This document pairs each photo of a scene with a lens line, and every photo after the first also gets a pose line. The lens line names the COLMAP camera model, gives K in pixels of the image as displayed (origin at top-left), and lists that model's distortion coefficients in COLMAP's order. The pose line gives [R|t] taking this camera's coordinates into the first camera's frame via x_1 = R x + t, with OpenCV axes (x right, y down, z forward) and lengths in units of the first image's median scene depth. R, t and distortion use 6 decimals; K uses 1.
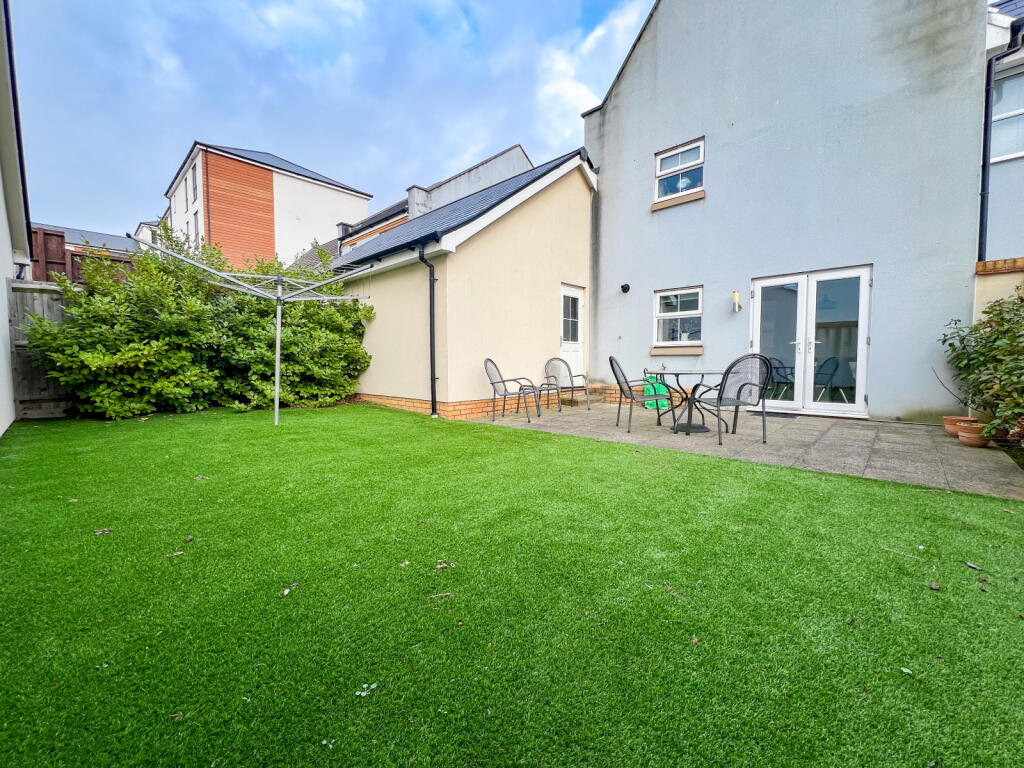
lens RADIAL K [[416.1, 0, 510.9], [0, 416.1, 379.8], [0, 0, 1]] dist [-0.001463, -0.000087]
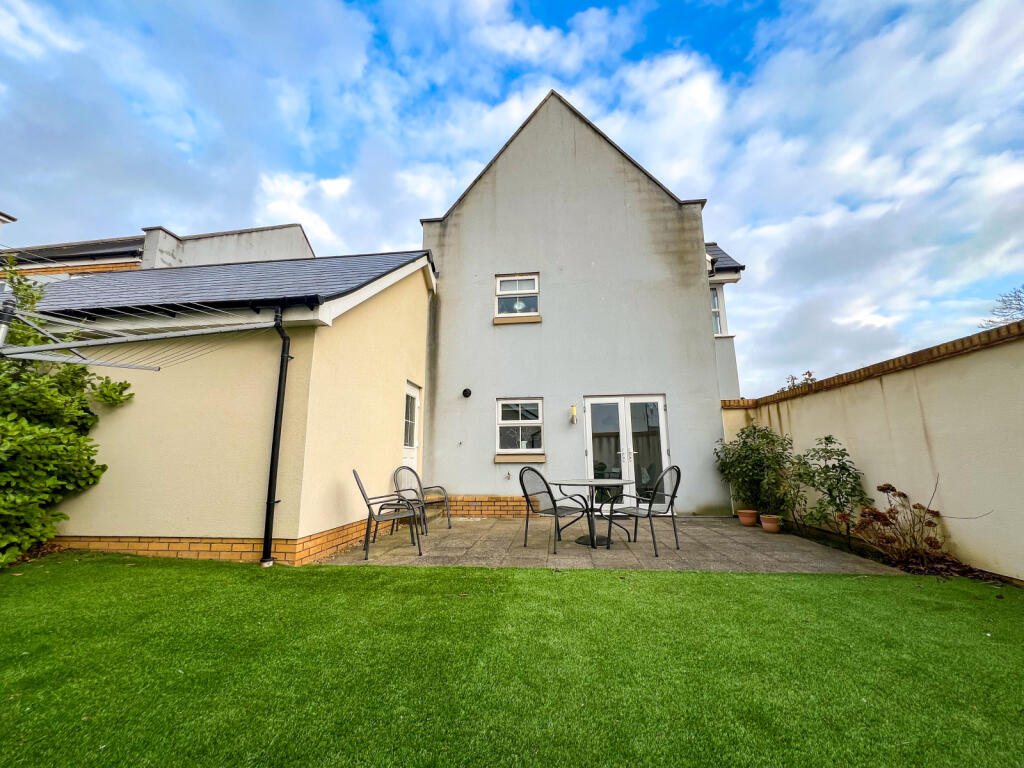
lens RADIAL K [[416.1, 0, 512.1], [0, 416.1, 382.5], [0, 0, 1]] dist [-0.001463, -0.000087]
pose [[0.800855, 0.109665, 0.588732, -0.242628], [0.031950, 0.973866, -0.224866, -0.023185], [-0.598005, 0.198895, 0.776421, 0.193175]]
